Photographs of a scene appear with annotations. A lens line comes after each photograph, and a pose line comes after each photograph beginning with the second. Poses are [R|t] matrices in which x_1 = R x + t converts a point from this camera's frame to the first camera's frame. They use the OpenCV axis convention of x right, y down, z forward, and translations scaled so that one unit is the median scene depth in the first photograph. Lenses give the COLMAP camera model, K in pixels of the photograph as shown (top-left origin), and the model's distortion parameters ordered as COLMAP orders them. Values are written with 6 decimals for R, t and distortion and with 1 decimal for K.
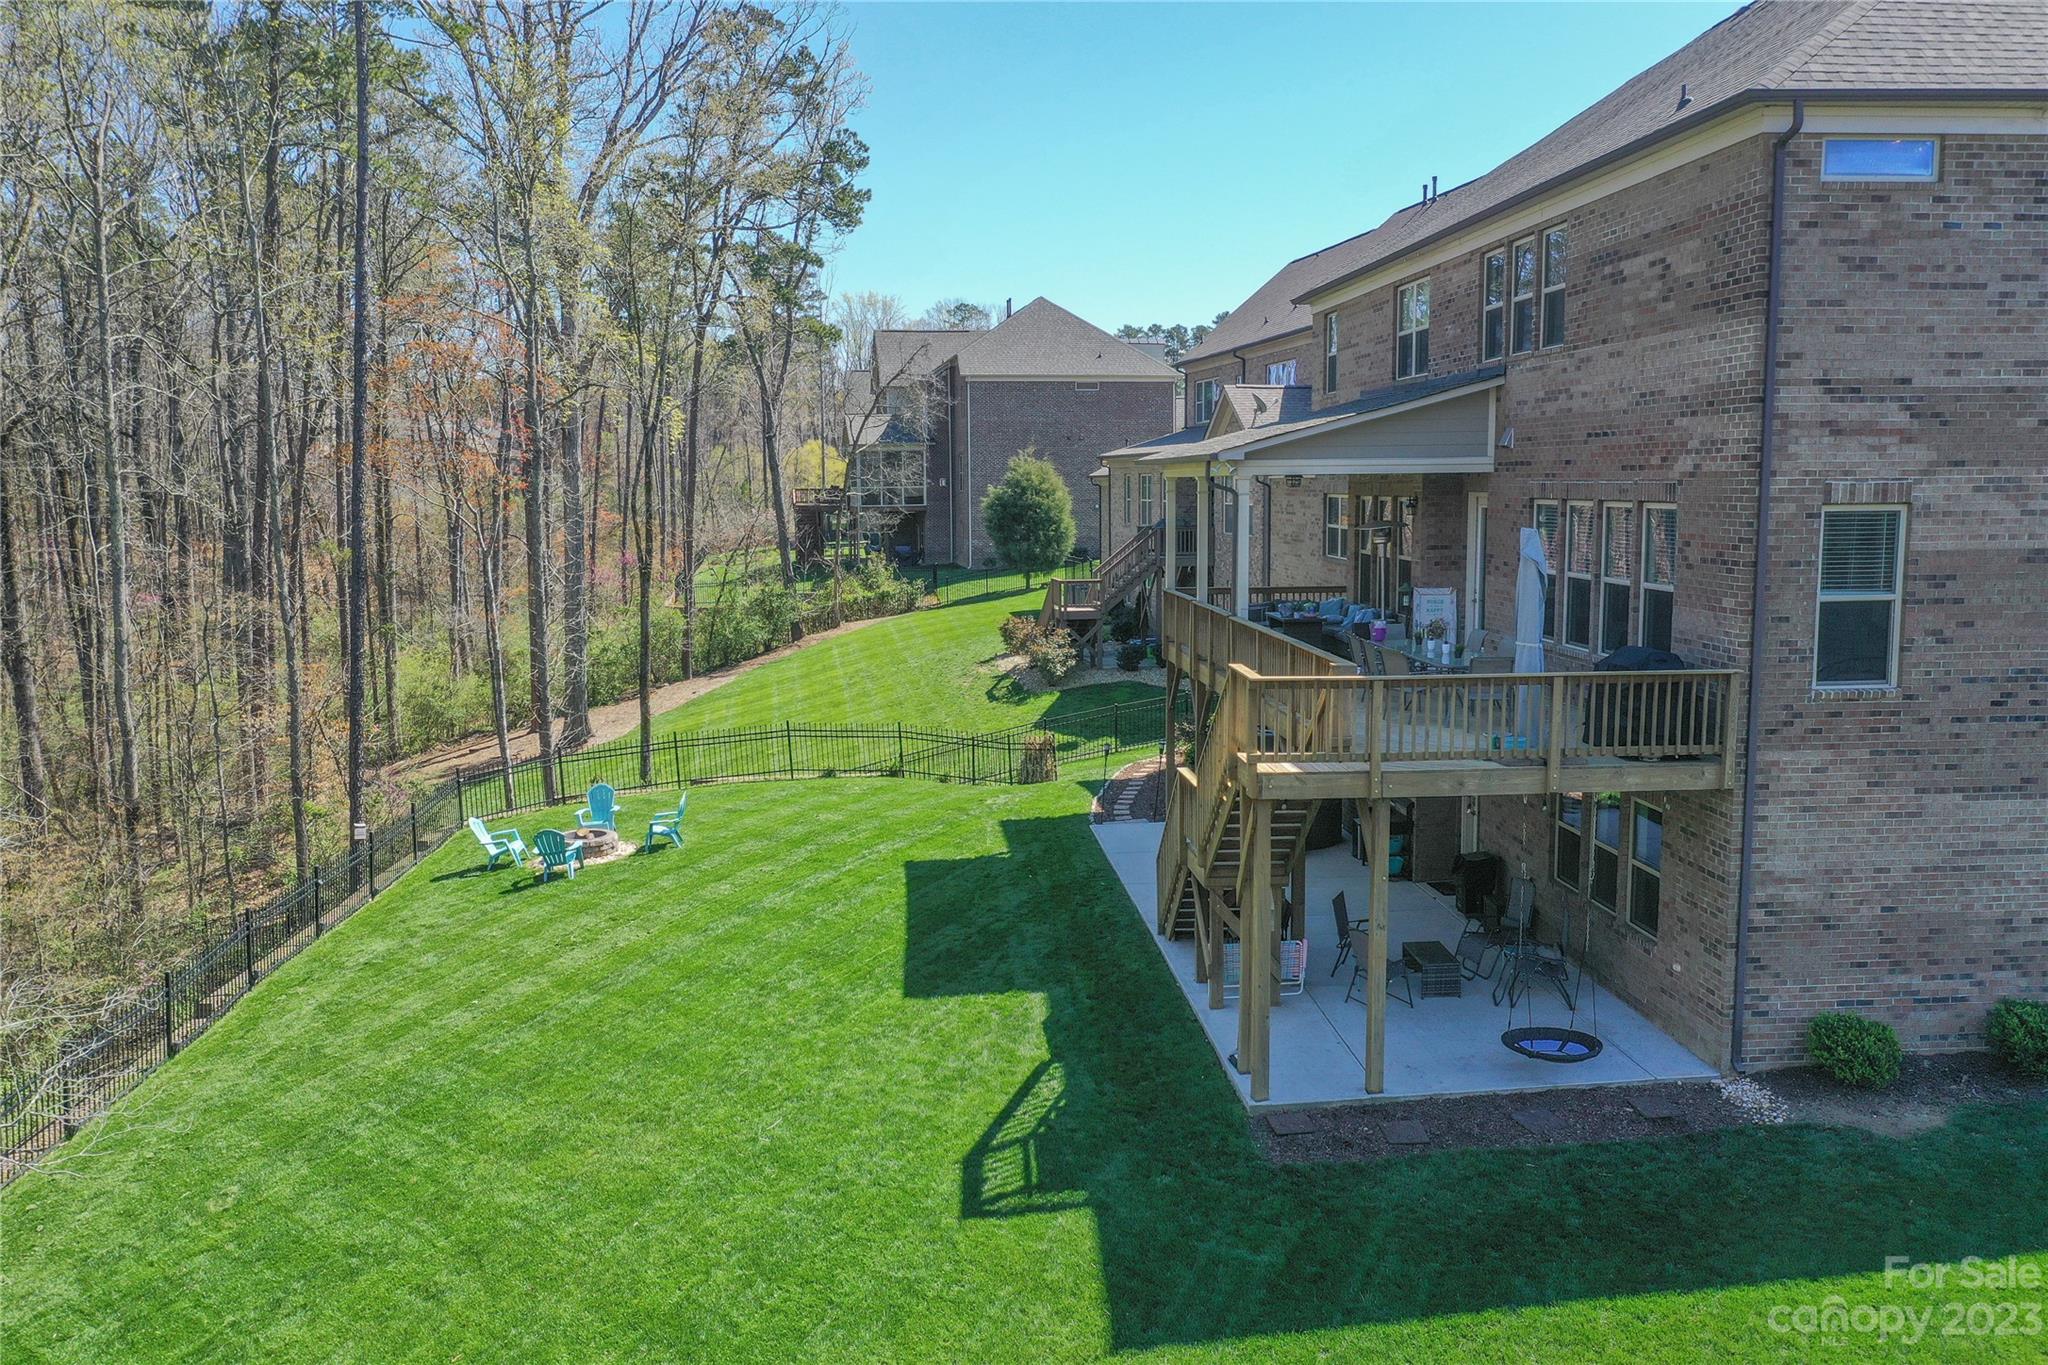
lens RADIAL K [[1608.4, 0, 1024.0], [0, 1608.4, 682.5], [0, 0, 1]] dist [-0.004062, -0.002298]
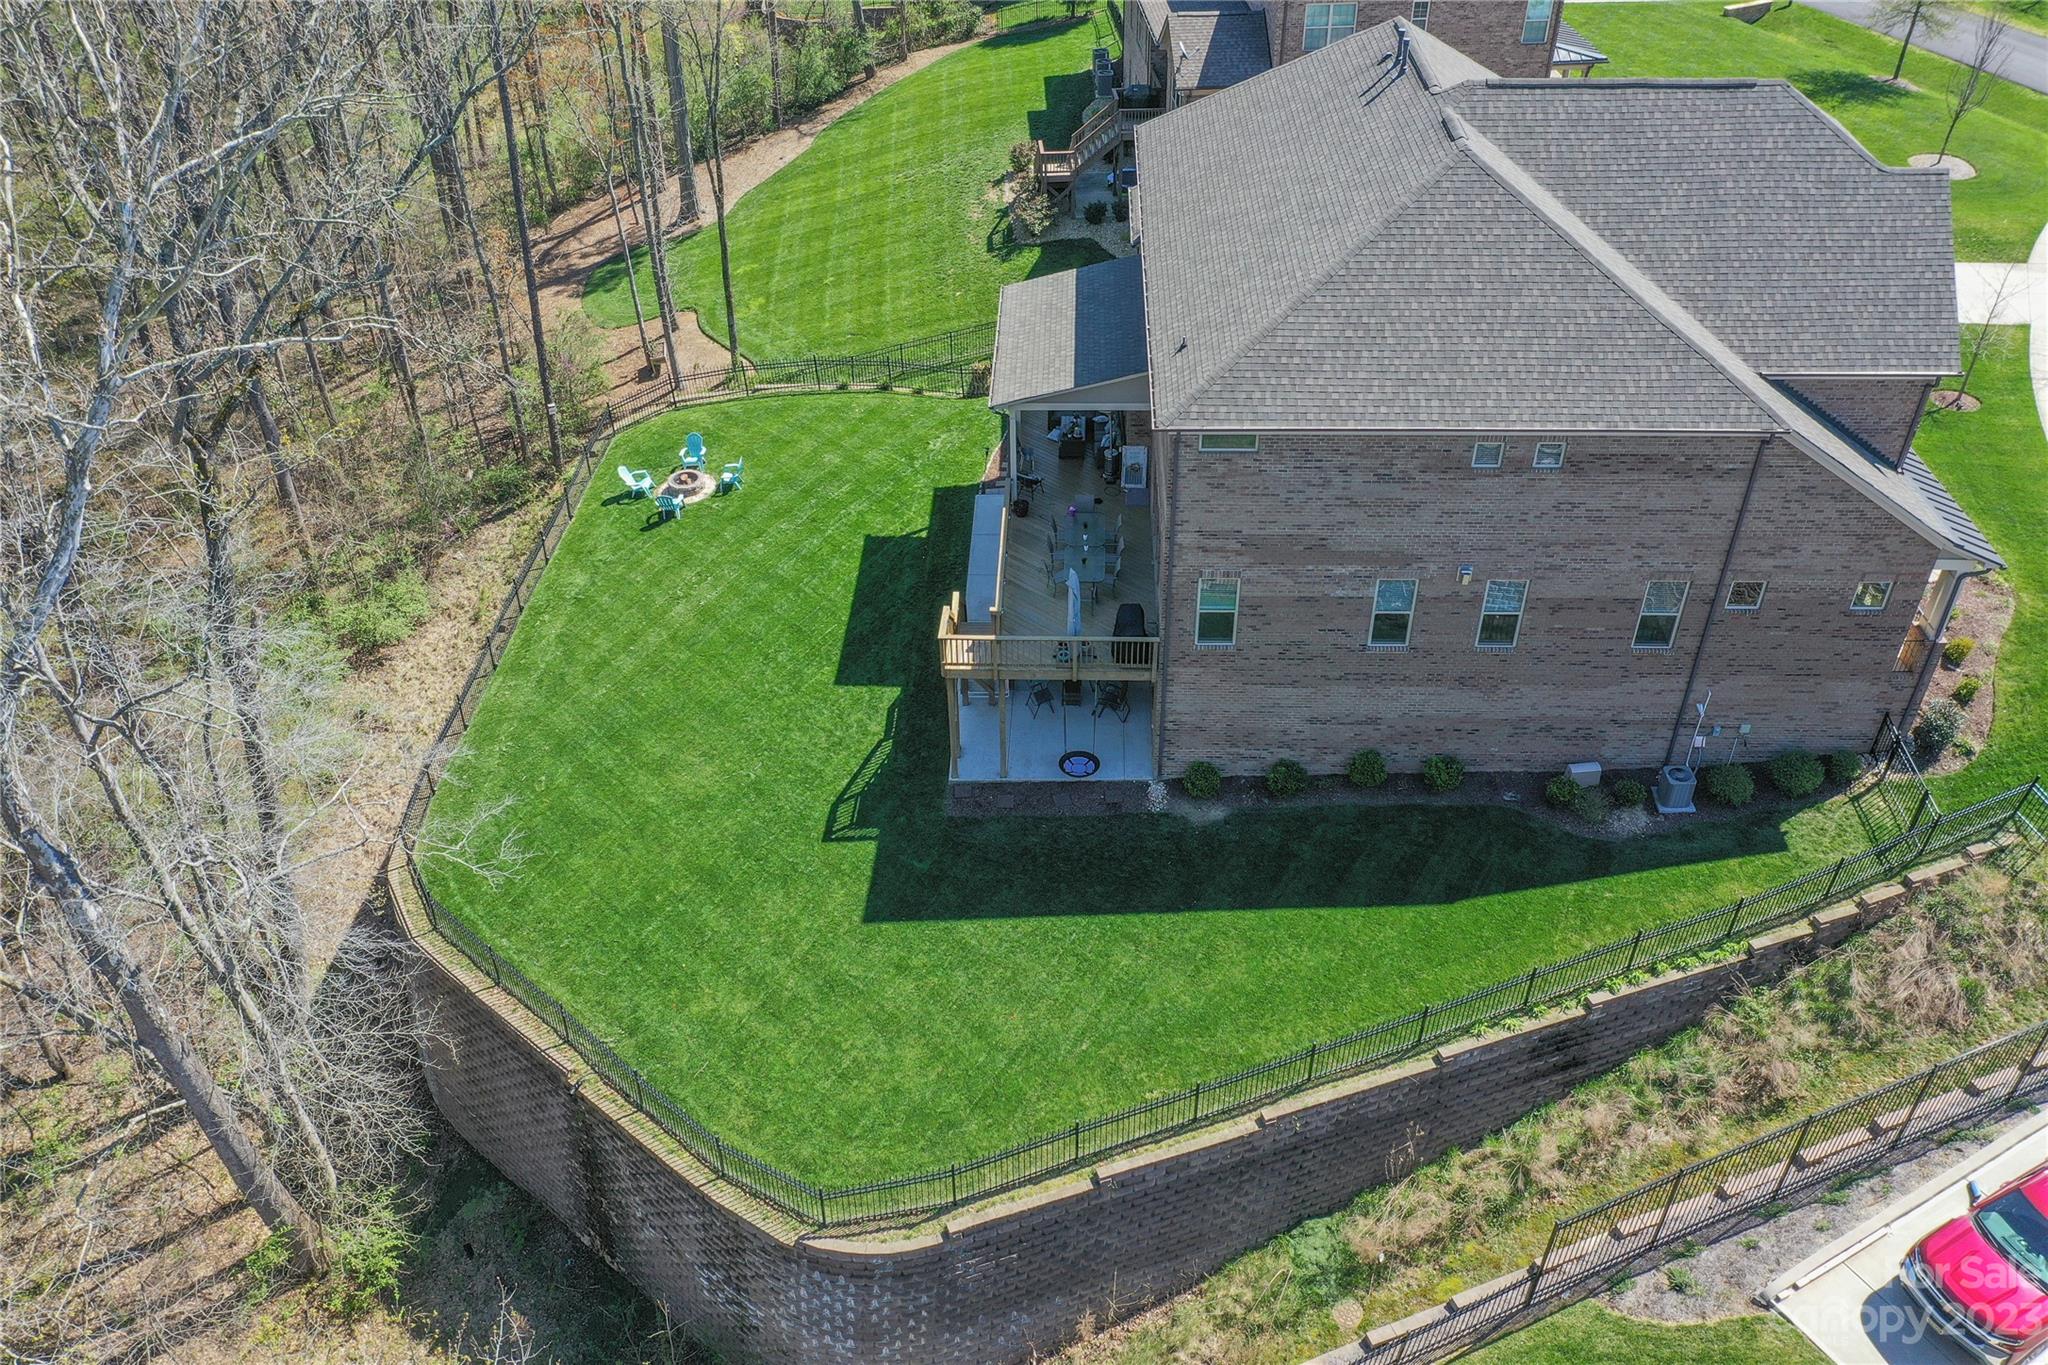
lens RADIAL K [[1608.4, 0, 1024.0], [0, 1608.4, 682.5], [0, 0, 1]] dist [-0.004062, -0.002298]
pose [[0.993858, 0.064157, -0.090170, 0.449502], [-0.008493, 0.856616, 0.515885, -1.078736], [0.110339, -0.511950, 0.851899, -0.936886]]
